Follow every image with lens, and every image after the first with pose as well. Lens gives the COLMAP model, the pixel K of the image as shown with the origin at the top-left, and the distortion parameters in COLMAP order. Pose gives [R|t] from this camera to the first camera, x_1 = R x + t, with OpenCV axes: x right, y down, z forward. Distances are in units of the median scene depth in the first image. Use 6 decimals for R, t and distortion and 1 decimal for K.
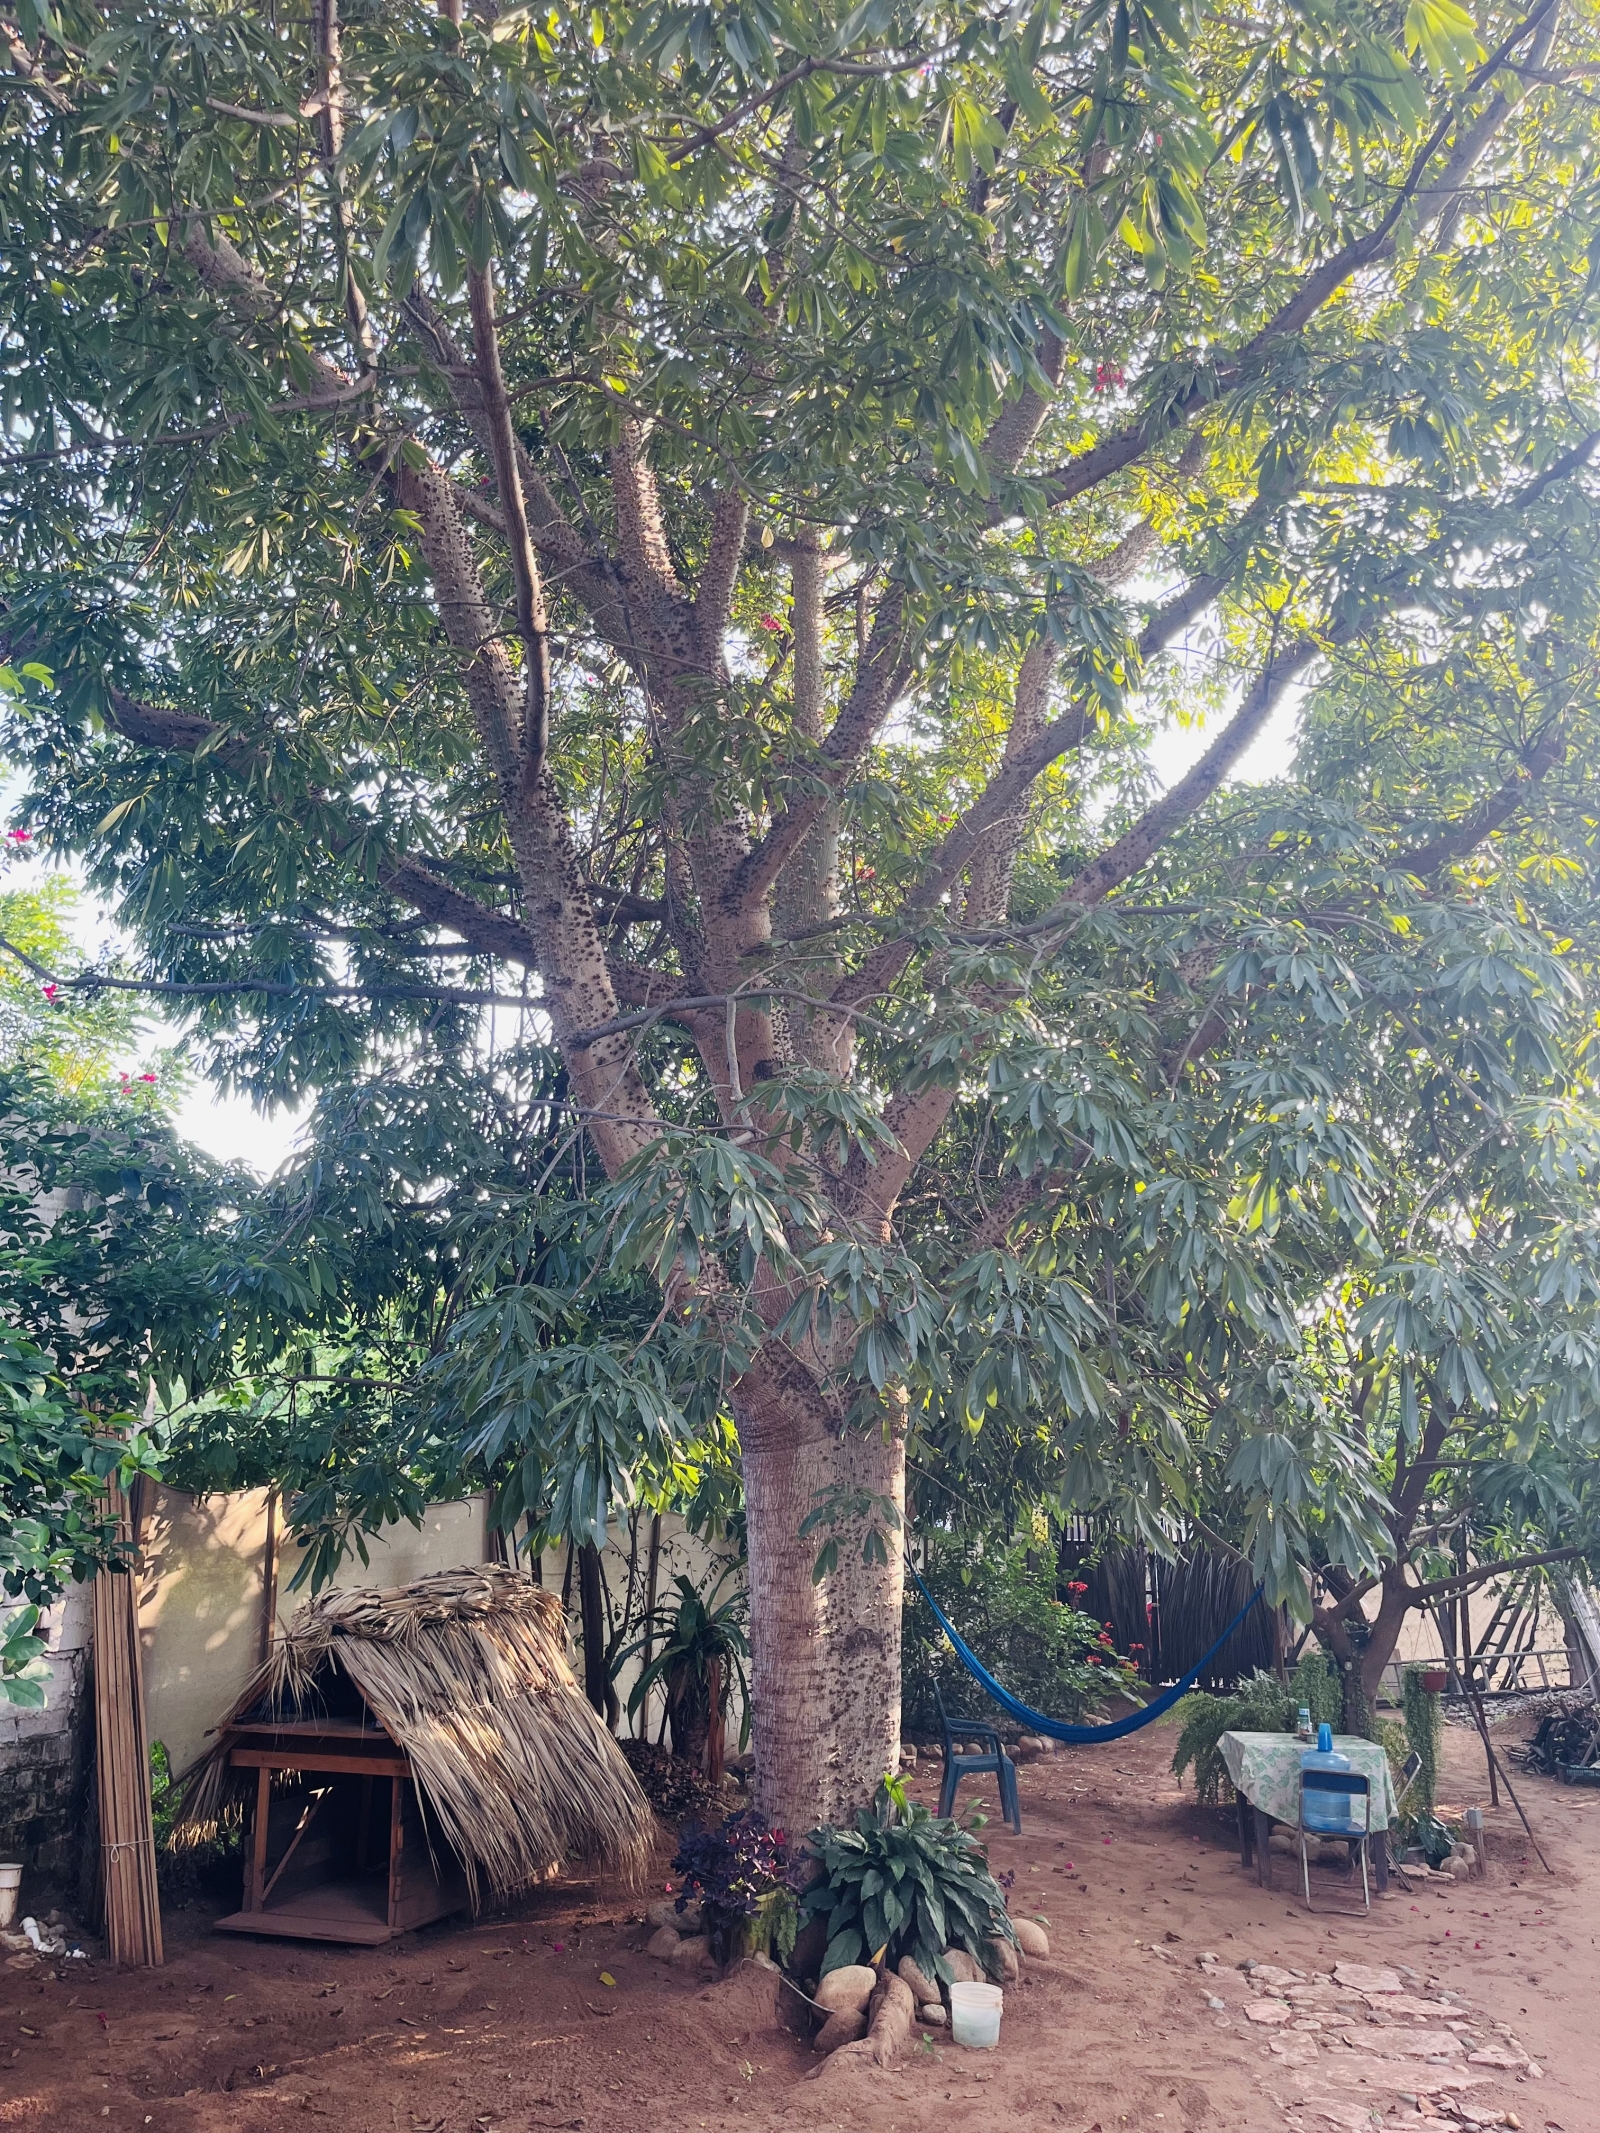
lens RADIAL K [[1622.2, 0, 800.0], [0, 1622.2, 1066.5], [0, 0, 1]] dist [0.054720, -0.086068]
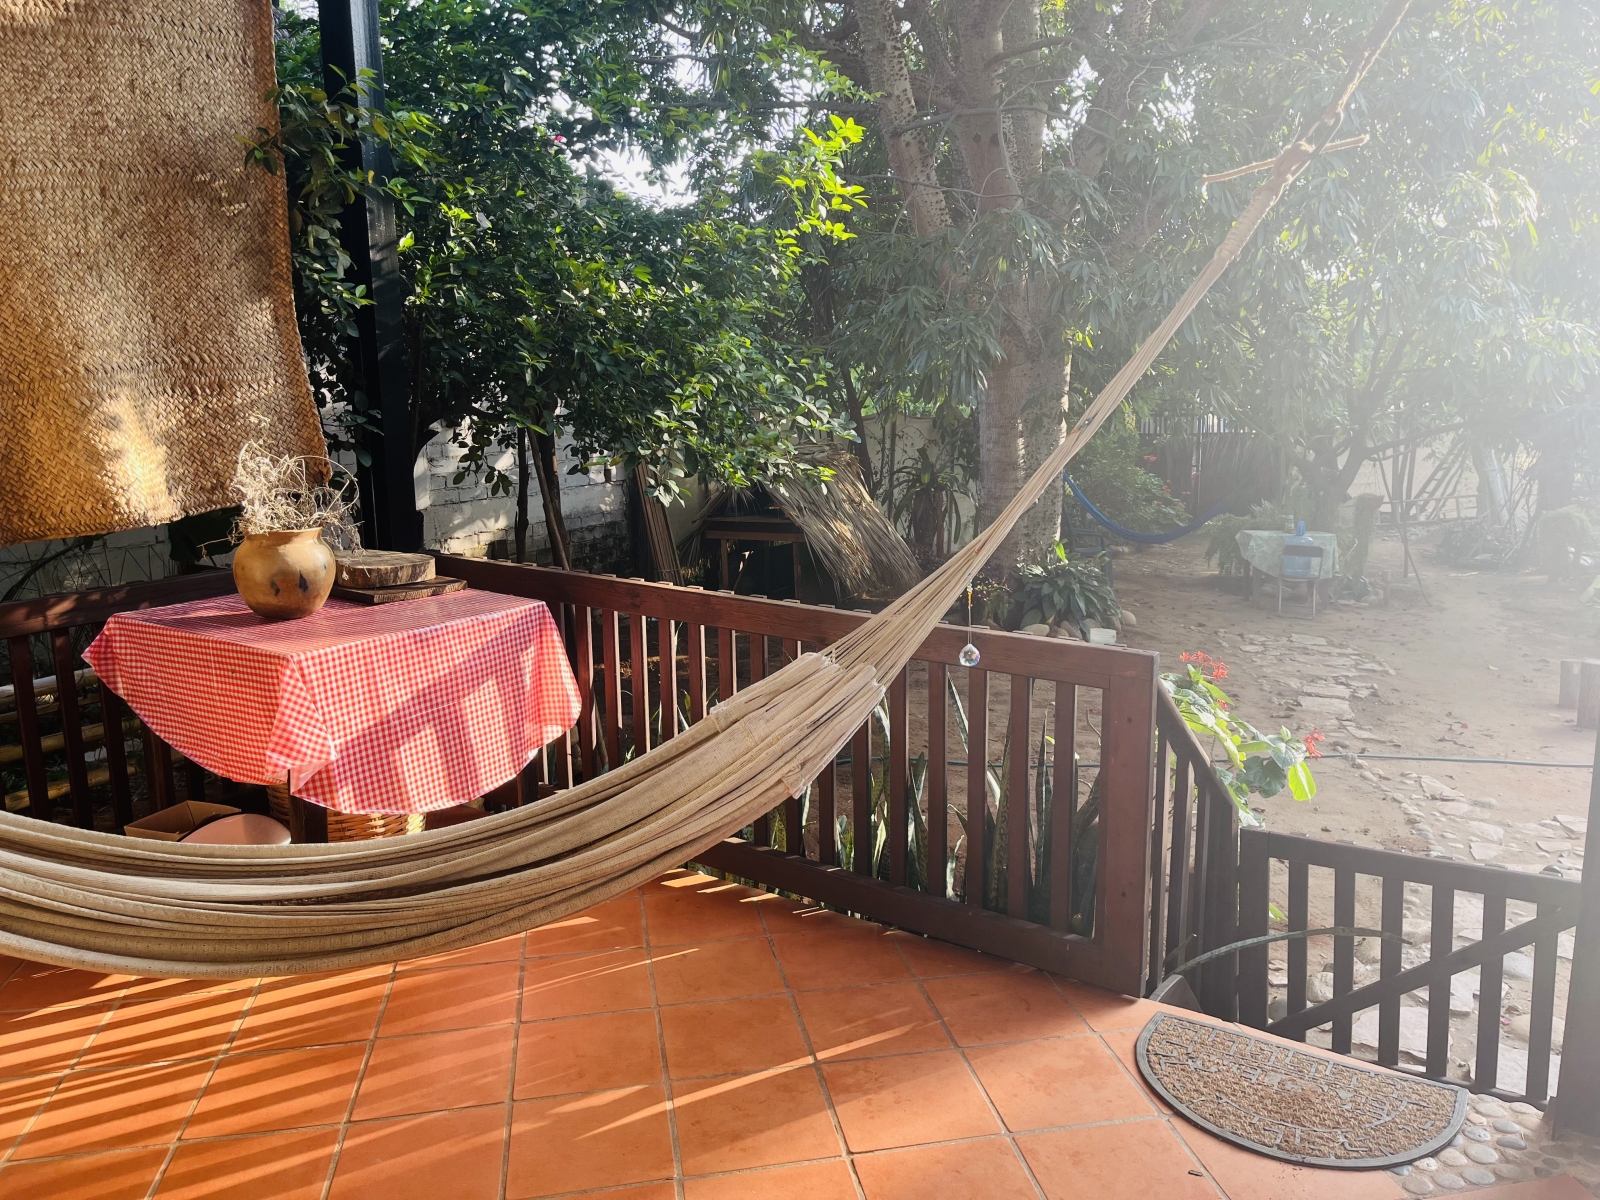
lens RADIAL K [[1225.1, 0, 799.4], [0, 1225.1, 594.5], [0, 0, 1]] dist [0.047729, 0.002161]
pose [[0.994938, 0.001087, -0.100487, -0.093638], [0.038126, 0.921100, 0.387454, -0.066208], [0.092980, -0.389324, 0.916396, -0.338351]]
